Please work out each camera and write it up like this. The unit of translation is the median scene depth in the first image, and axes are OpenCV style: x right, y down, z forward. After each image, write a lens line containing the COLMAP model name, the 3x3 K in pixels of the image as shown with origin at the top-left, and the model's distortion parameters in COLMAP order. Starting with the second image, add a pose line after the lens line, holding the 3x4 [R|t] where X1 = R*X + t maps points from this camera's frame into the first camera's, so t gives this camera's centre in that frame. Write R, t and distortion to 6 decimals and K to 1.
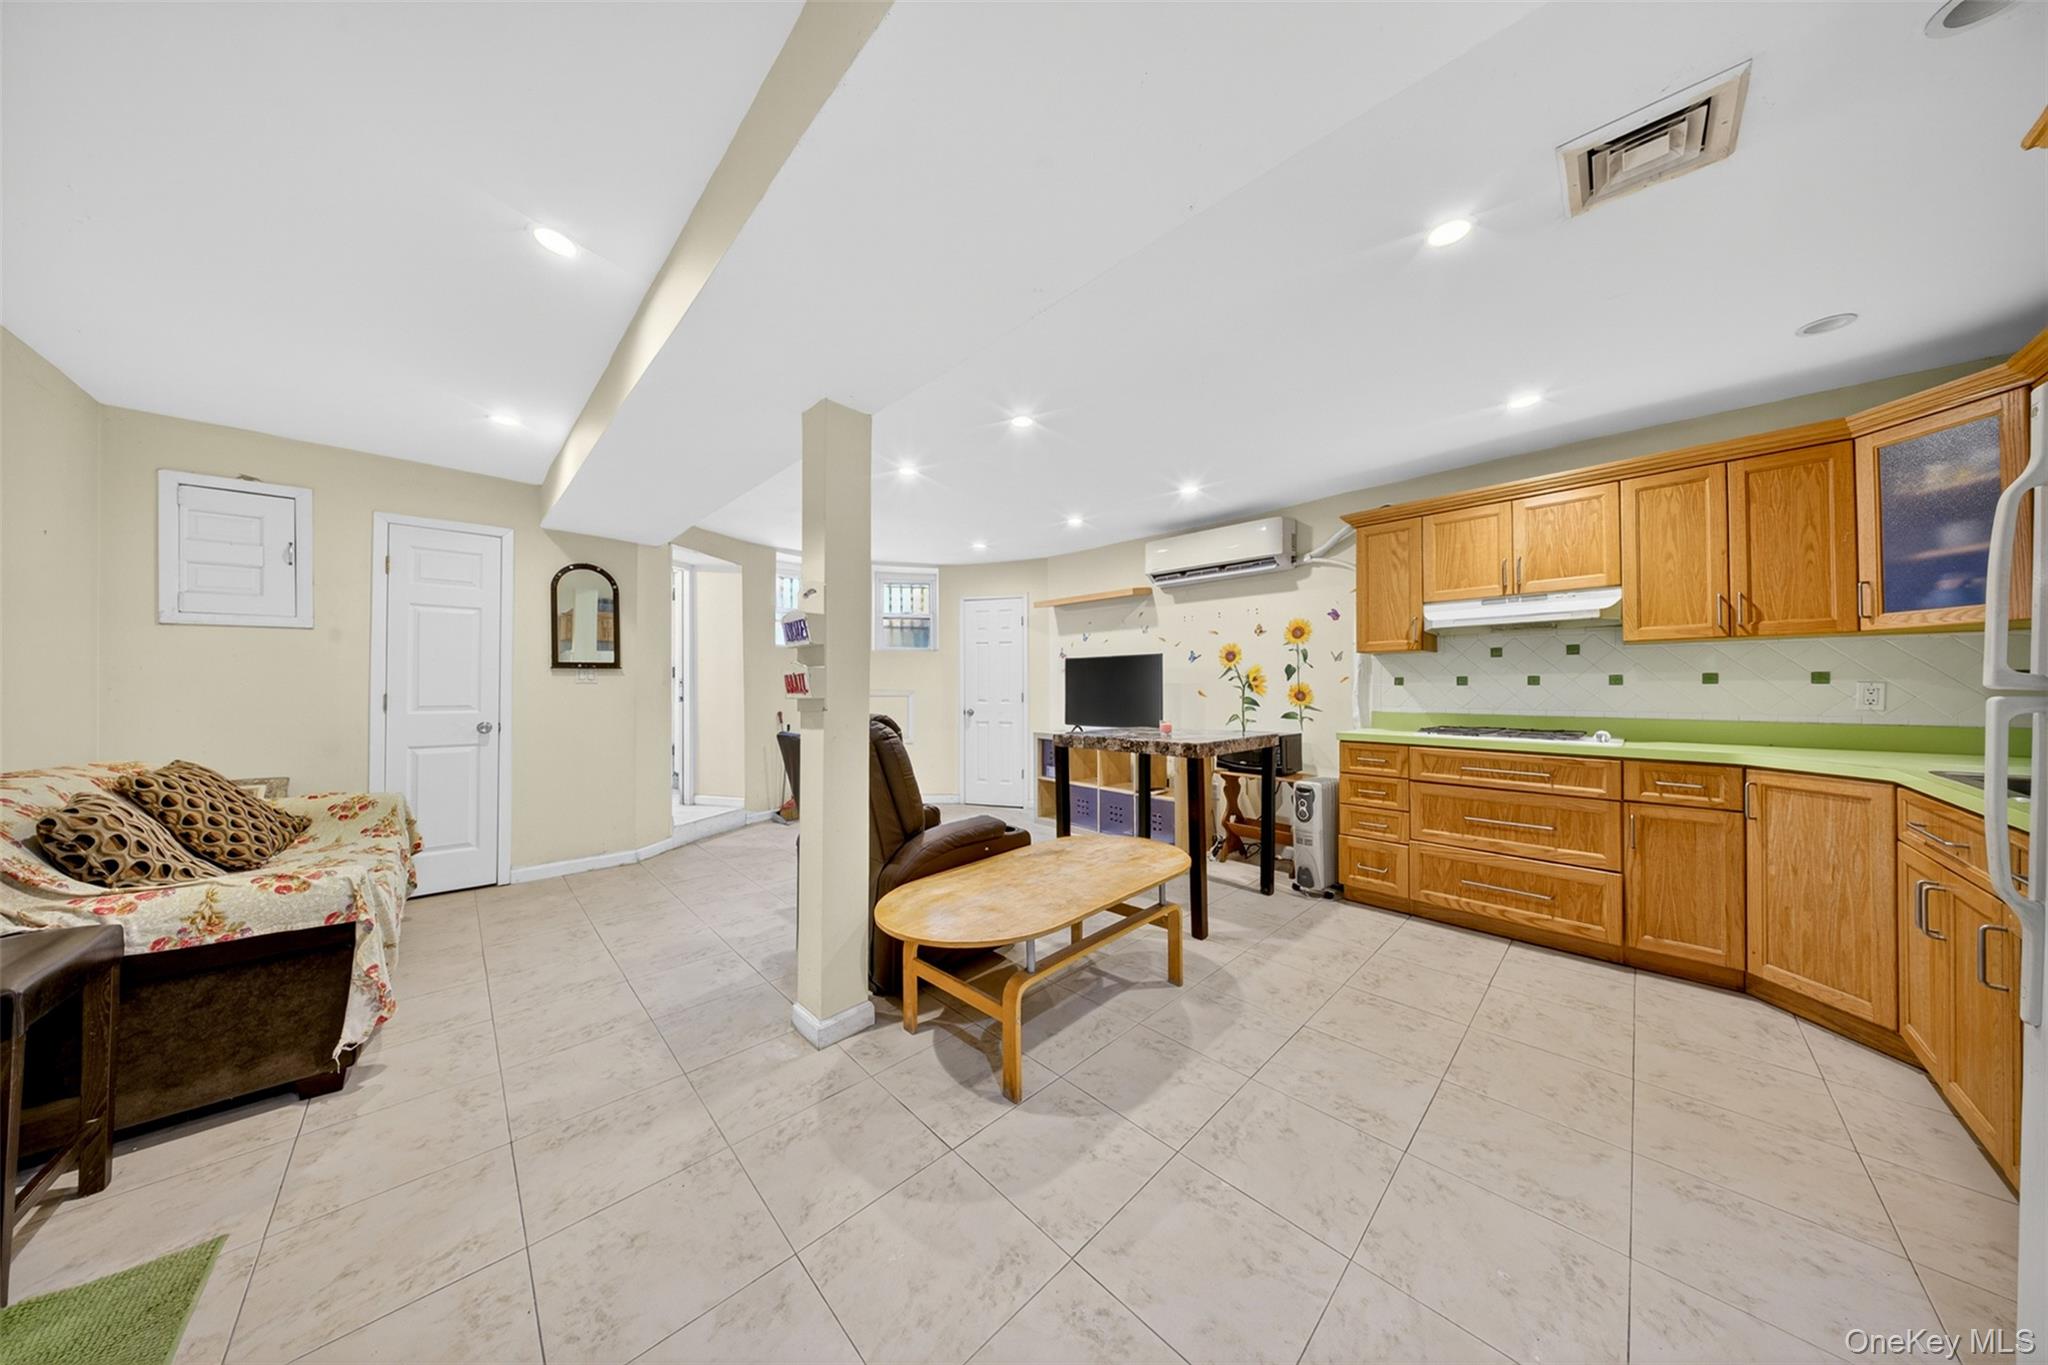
lens RADIAL K [[596.4, 0, 1027.1], [0, 596.4, 681.3], [0, 0, 1]] dist [0.000389, -0.000007]
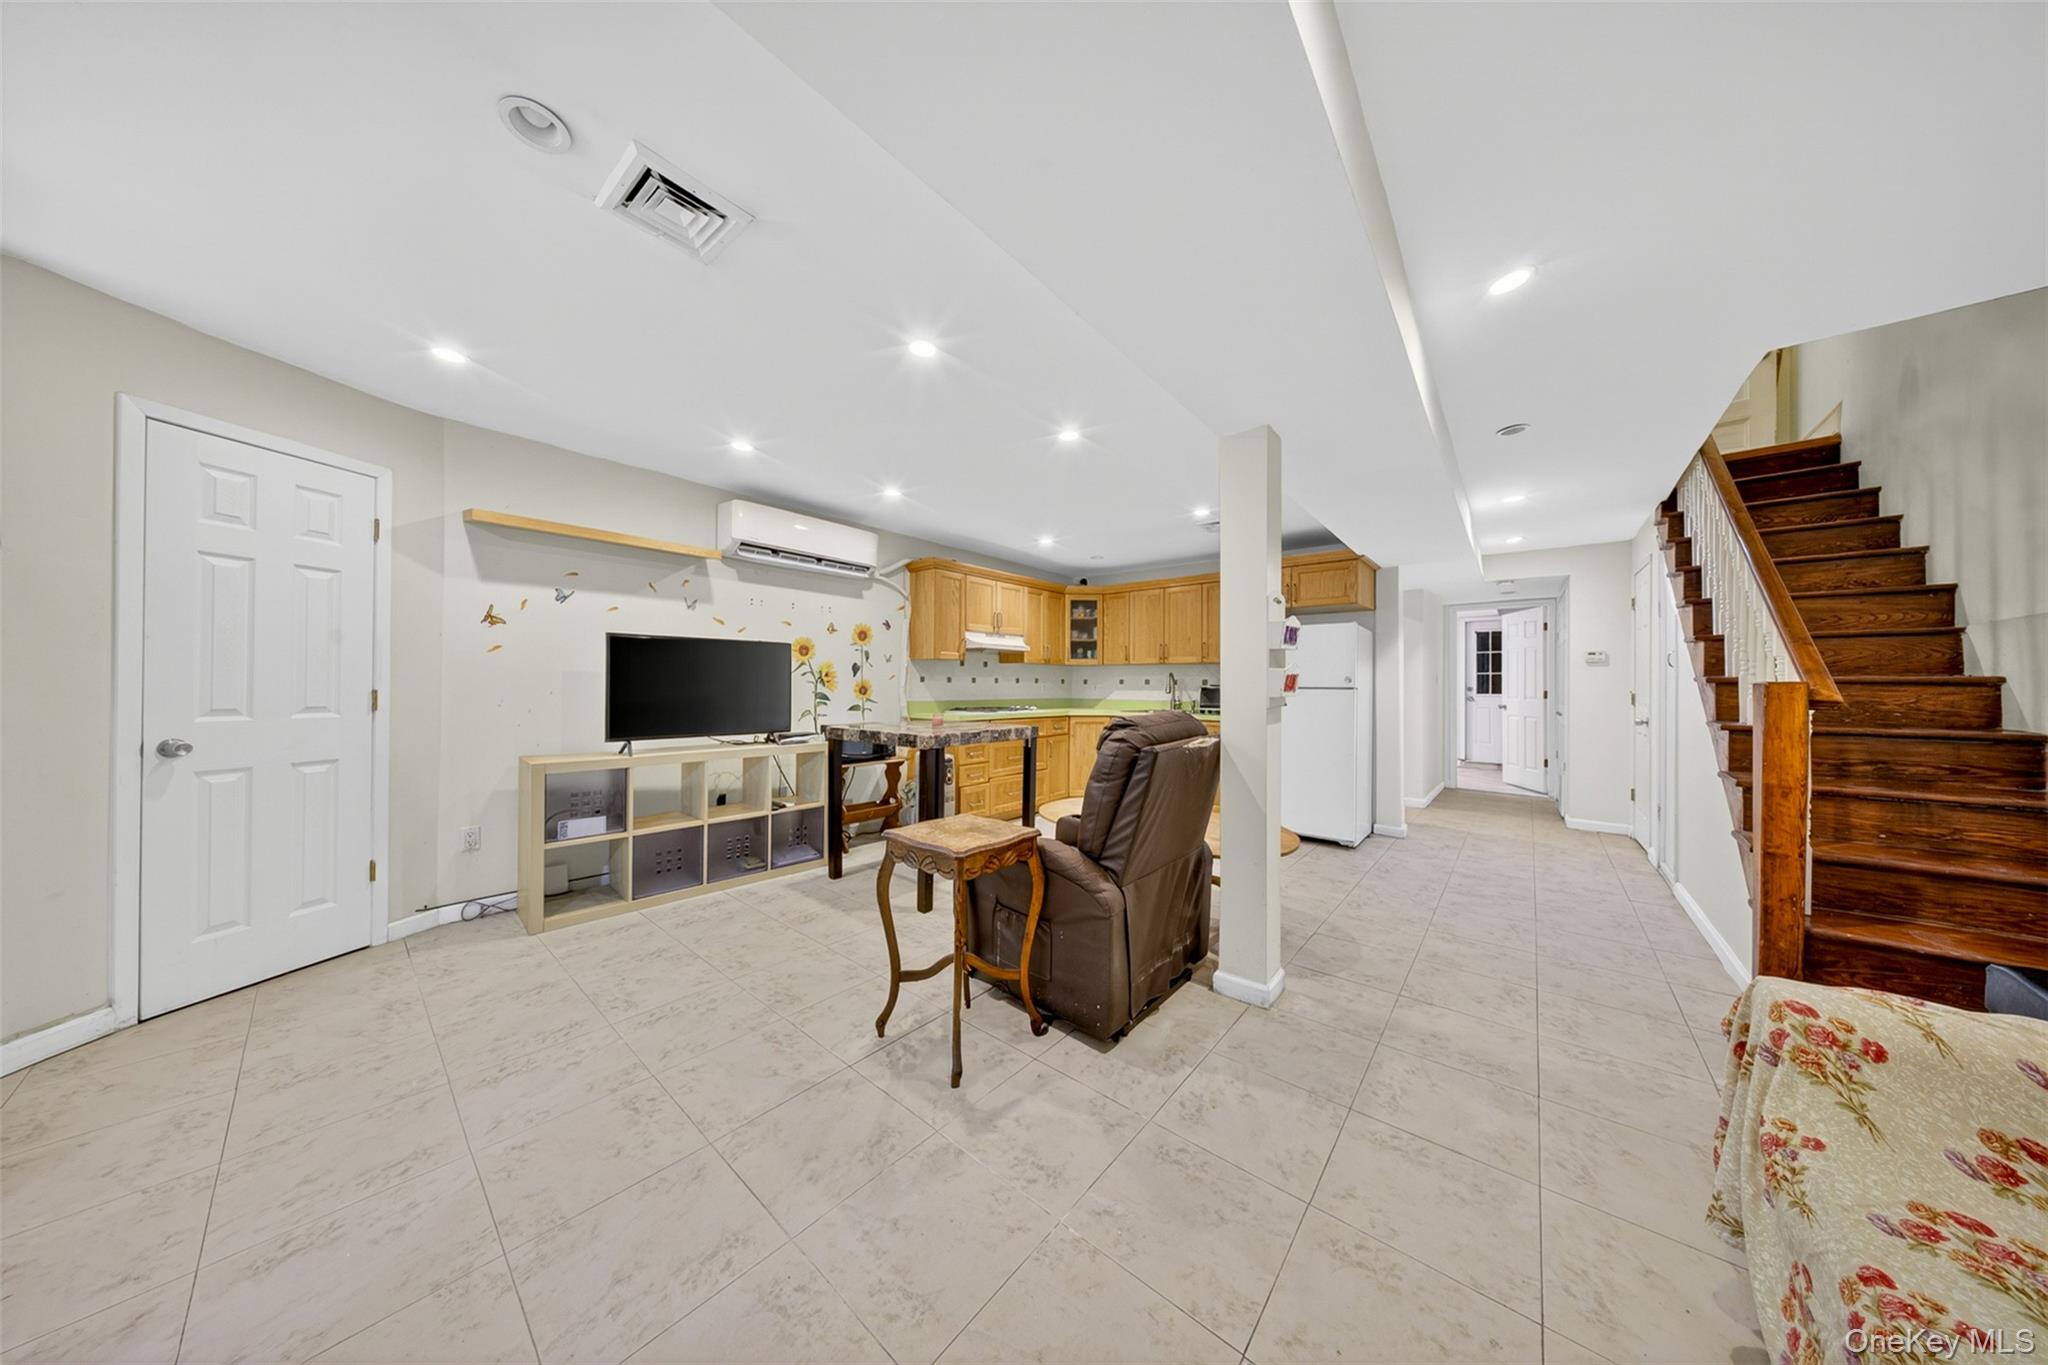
lens RADIAL K [[596.4, 0, 1027.1], [0, 596.4, 681.3], [0, 0, 1]] dist [0.000389, -0.000007]
pose [[-0.102396, 0.005527, 0.994728, -0.733836], [-0.019126, 0.999789, -0.007524, 0.009432], [-0.994560, -0.019795, -0.102269, 0.811893]]
